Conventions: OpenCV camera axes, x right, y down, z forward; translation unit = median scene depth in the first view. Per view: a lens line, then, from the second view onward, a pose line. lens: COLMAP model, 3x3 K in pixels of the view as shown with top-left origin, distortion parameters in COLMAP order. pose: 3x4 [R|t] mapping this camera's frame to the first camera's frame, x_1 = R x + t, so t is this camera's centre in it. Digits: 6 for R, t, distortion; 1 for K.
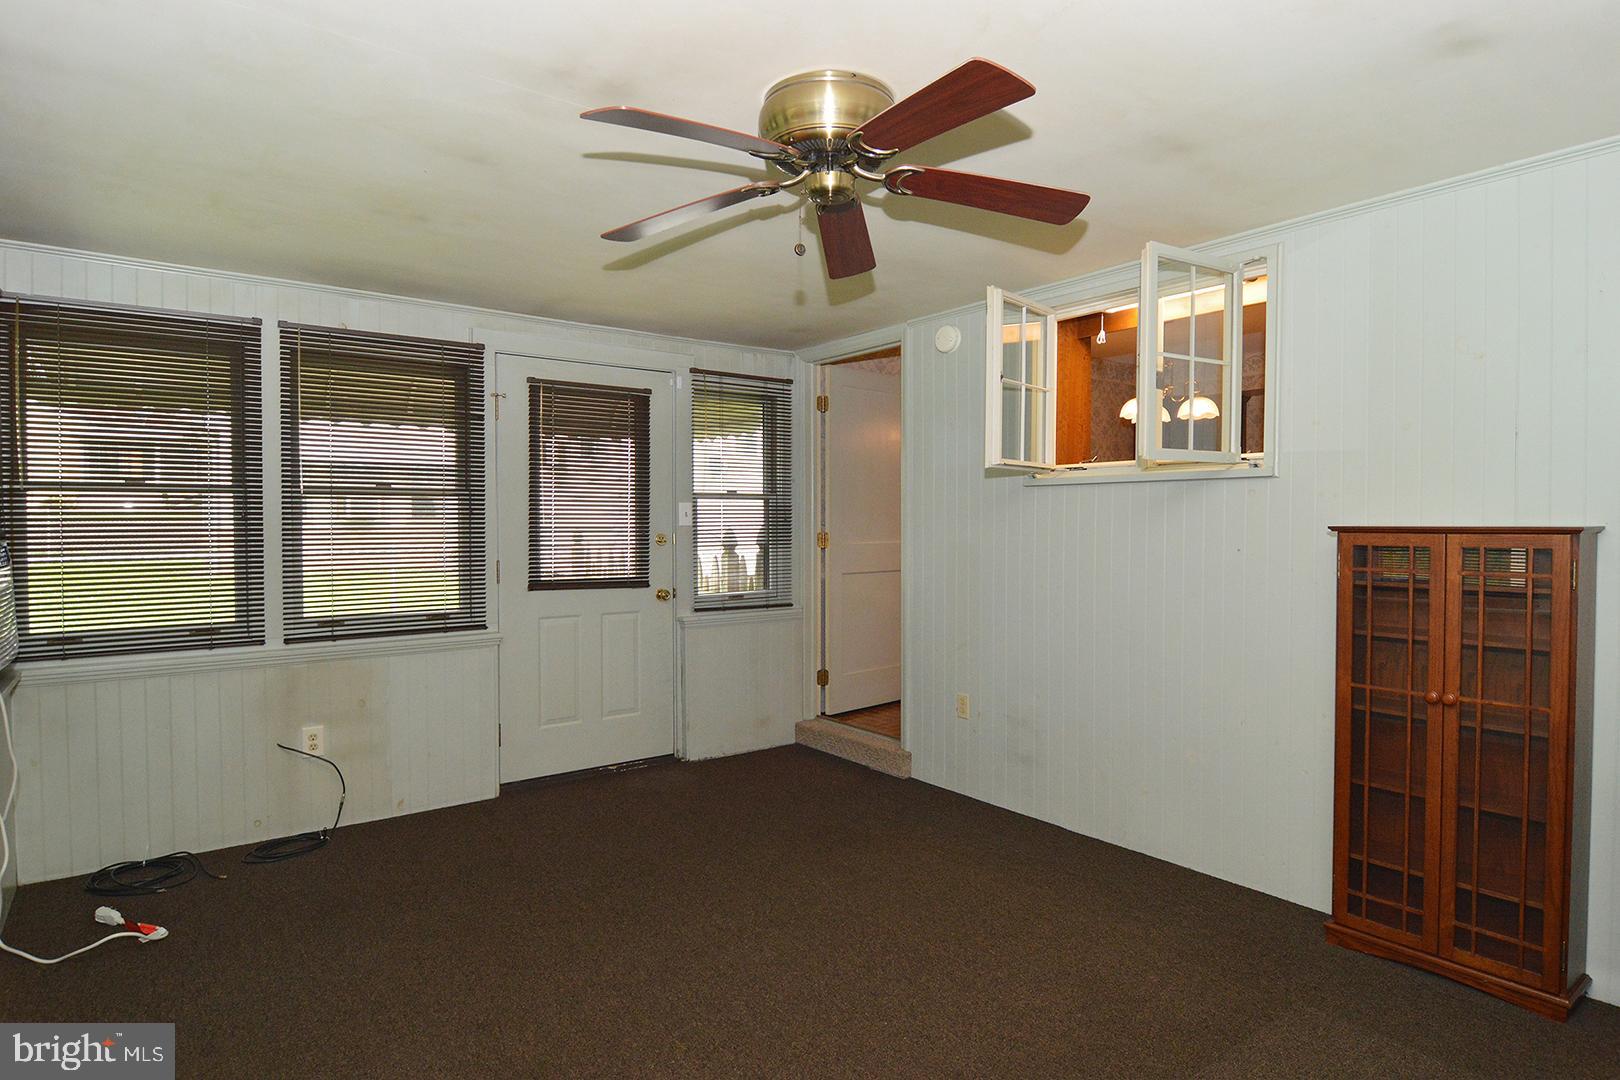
lens RADIAL K [[892.2, 0, 823.5], [0, 892.2, 556.5], [0, 0, 1]] dist [-0.012363, -0.001988]
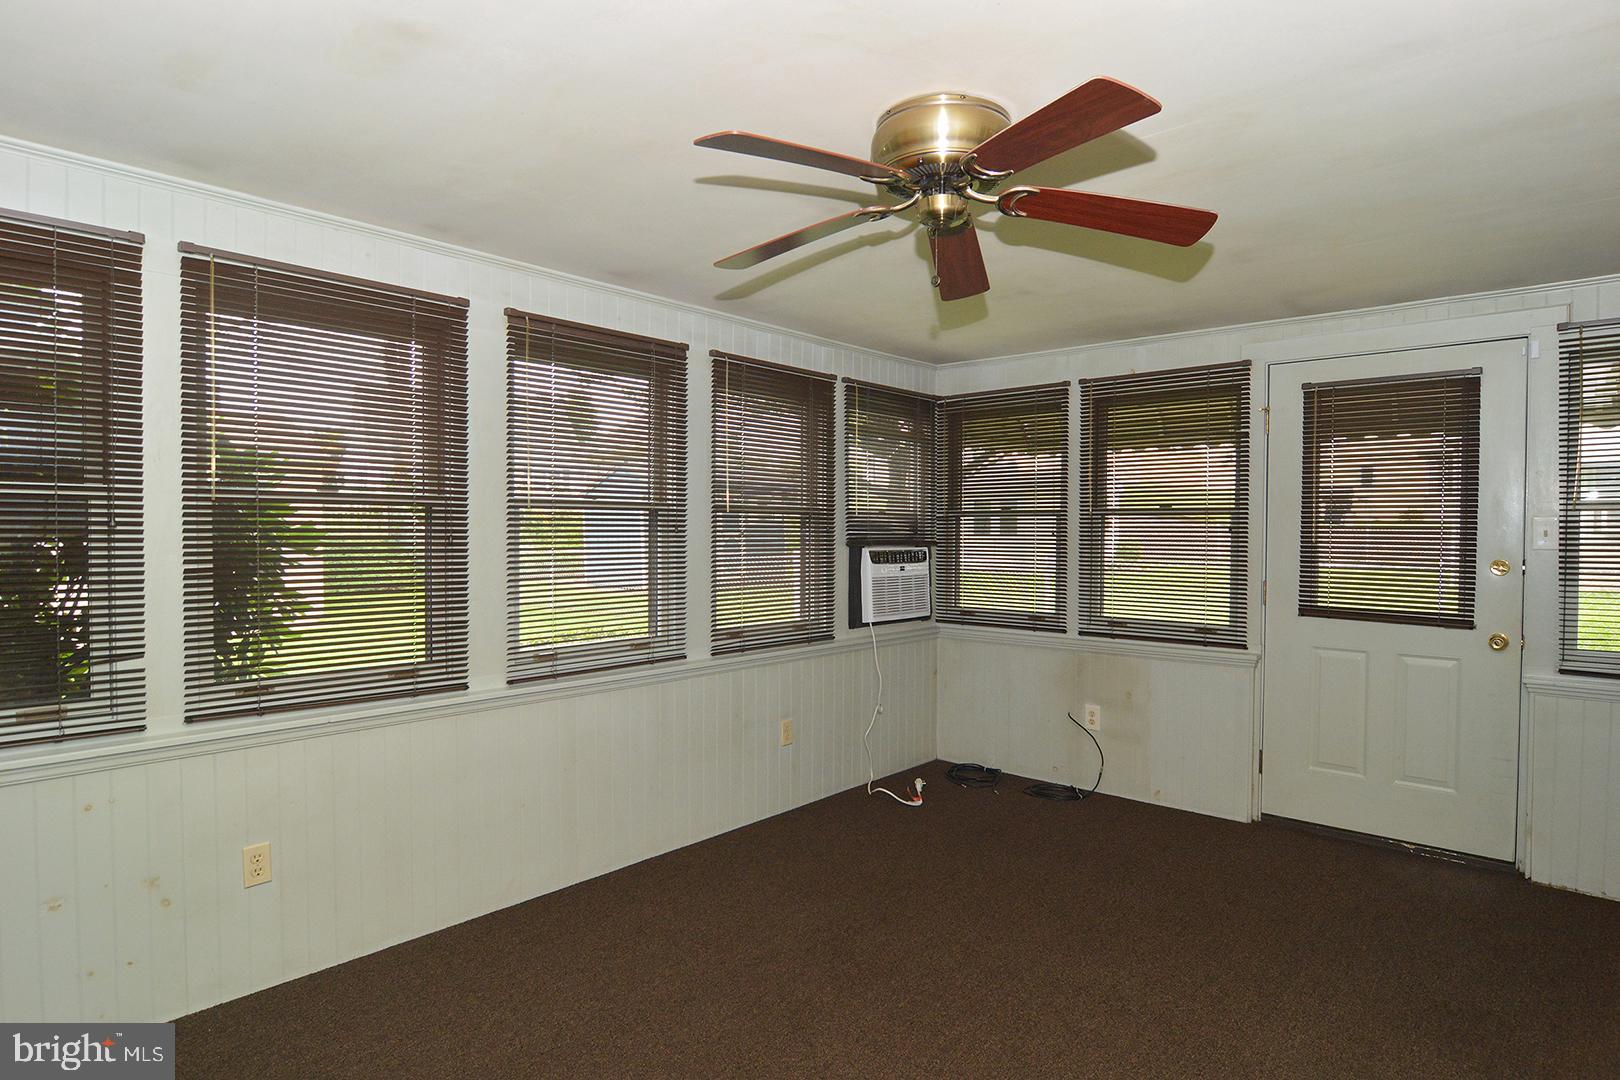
lens RADIAL K [[892.2, 0, 823.5], [0, 892.2, 556.5], [0, 0, 1]] dist [-0.012363, -0.001988]
pose [[0.181911, 0.030451, -0.982843, 0.509340], [-0.043218, 0.998802, 0.022947, -0.023508], [0.982365, 0.038302, 0.183009, 0.366586]]
